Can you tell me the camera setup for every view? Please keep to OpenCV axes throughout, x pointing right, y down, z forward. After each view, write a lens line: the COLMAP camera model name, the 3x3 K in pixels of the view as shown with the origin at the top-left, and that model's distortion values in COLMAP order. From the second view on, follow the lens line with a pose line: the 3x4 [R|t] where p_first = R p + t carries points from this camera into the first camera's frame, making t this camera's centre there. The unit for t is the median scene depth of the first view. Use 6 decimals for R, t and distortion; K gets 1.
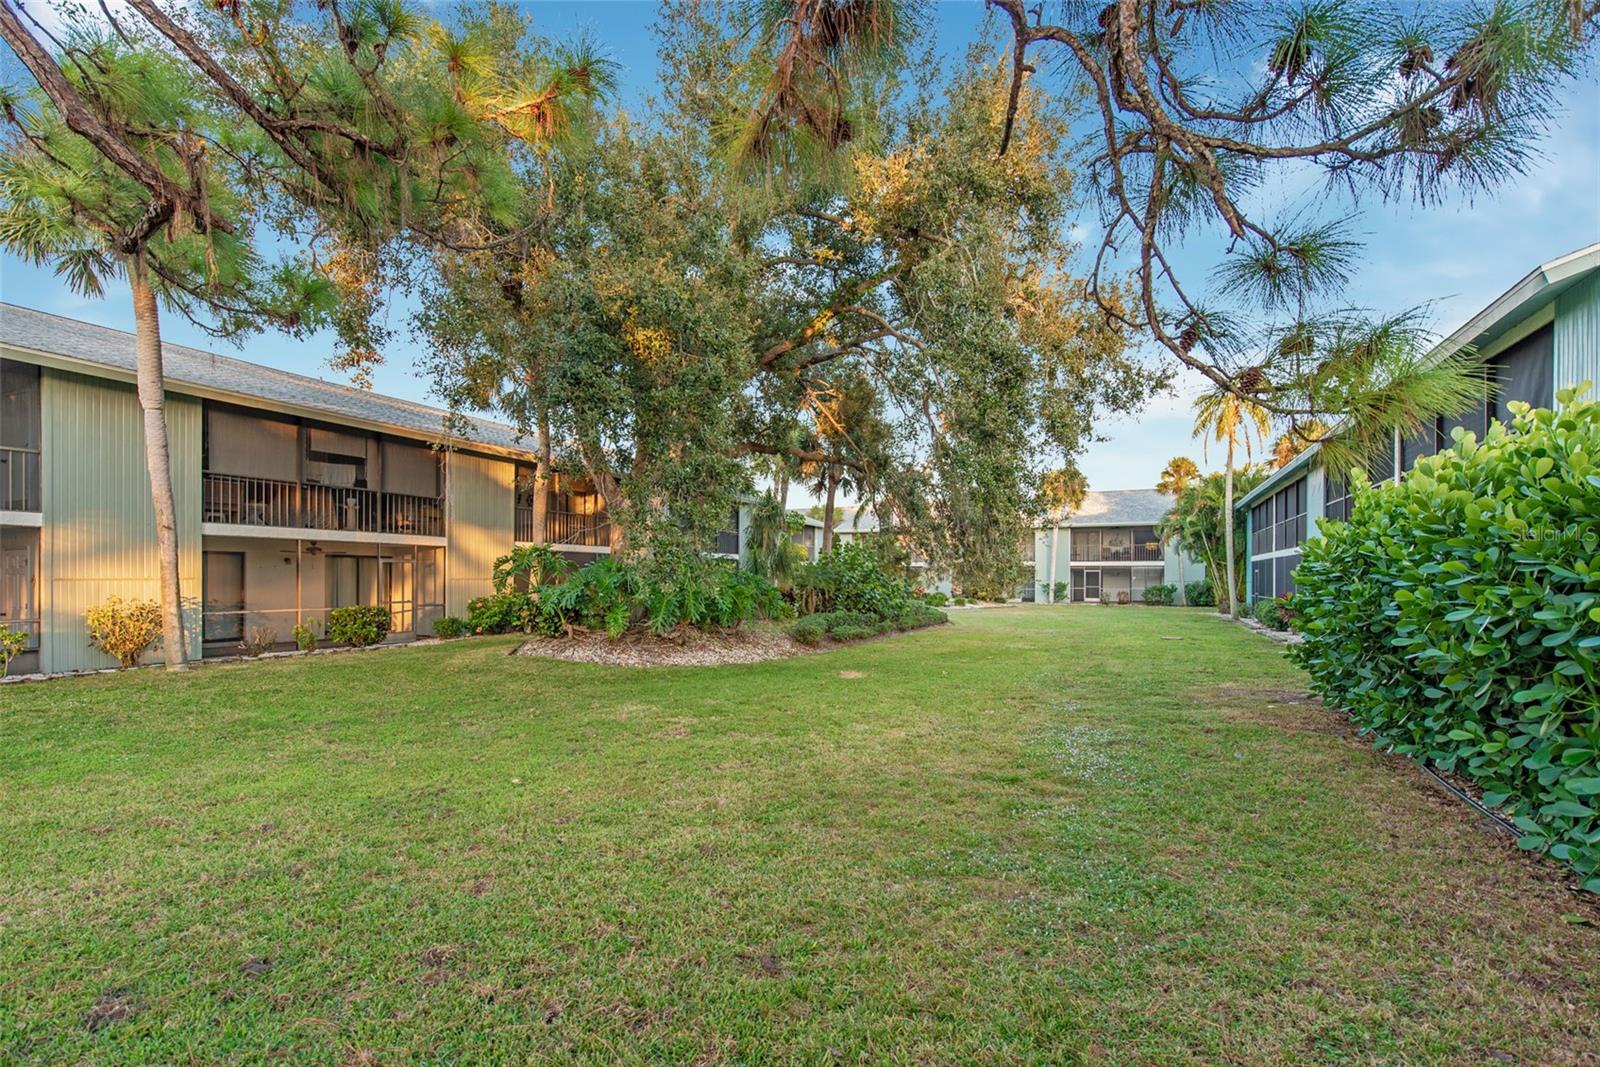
lens RADIAL K [[703.0, 0, 796.9], [0, 703.0, 571.8], [0, 0, 1]] dist [-0.000416, -0.000036]
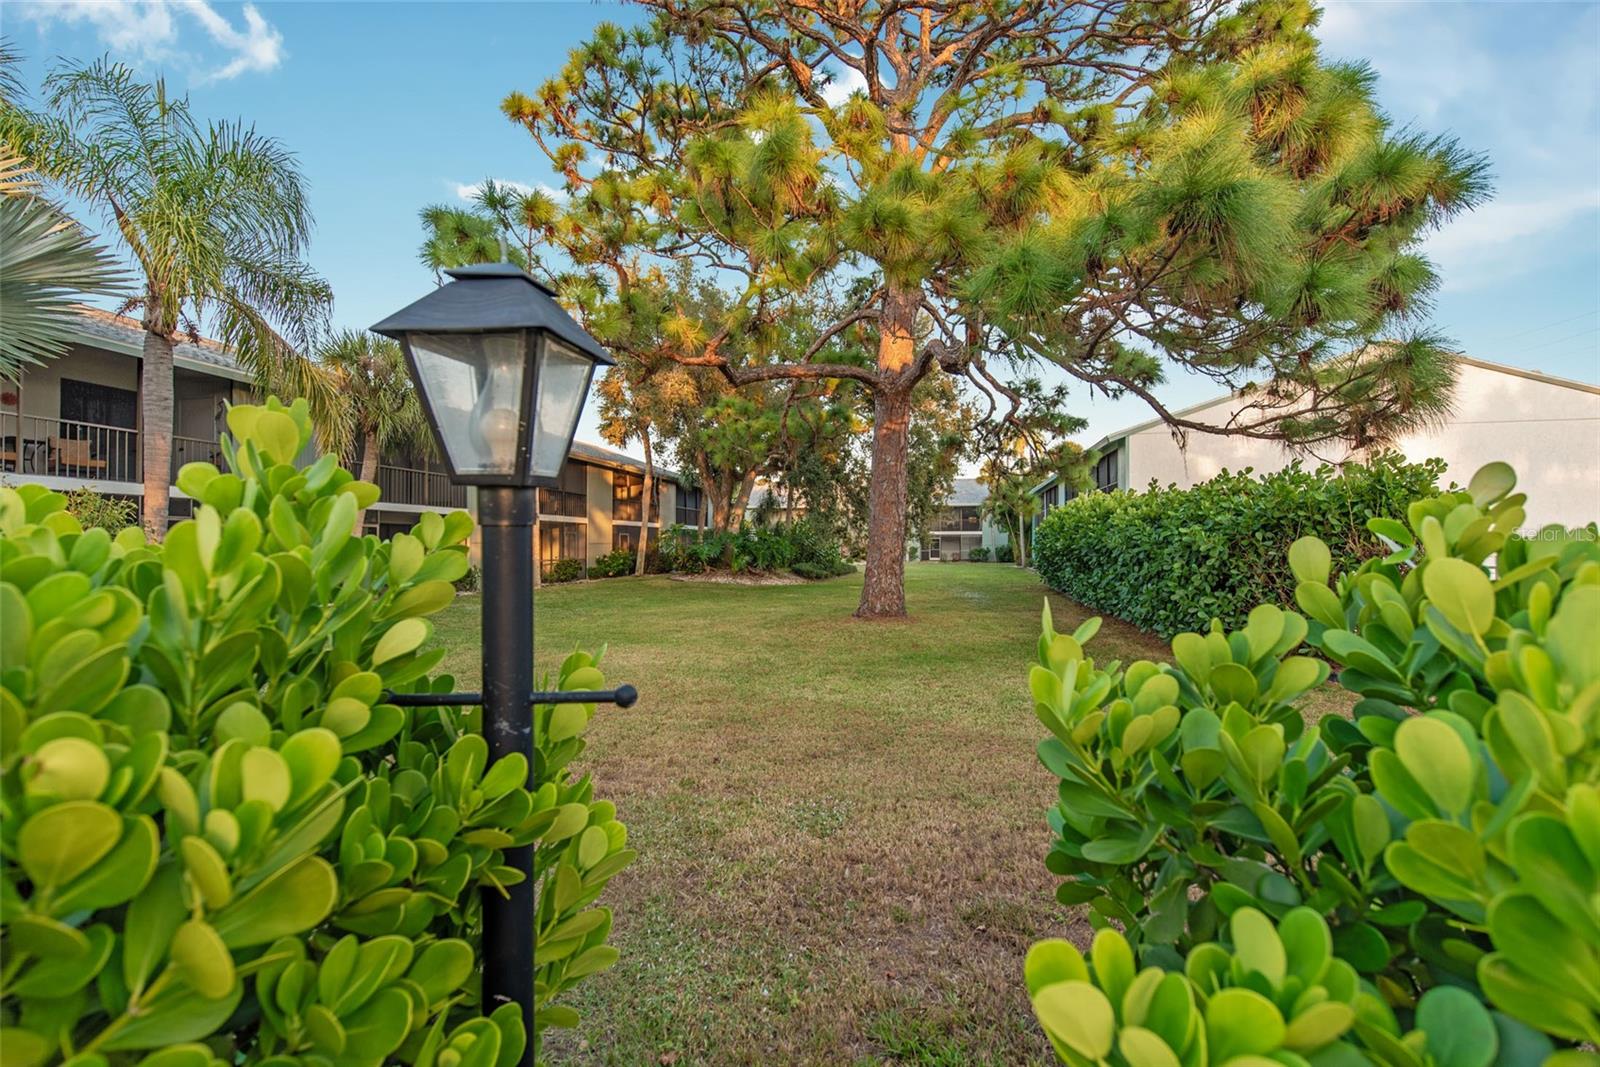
lens RADIAL K [[717.0, 0, 800.0], [0, 717.0, 533.5], [0, 0, 1]] dist [-0.000658, -0.000043]
pose [[0.970639, 0.000280, 0.240540, -0.204653], [0.002023, 0.999954, -0.009328, 0.002358], [-0.240532, 0.009541, 0.970594, -0.355869]]
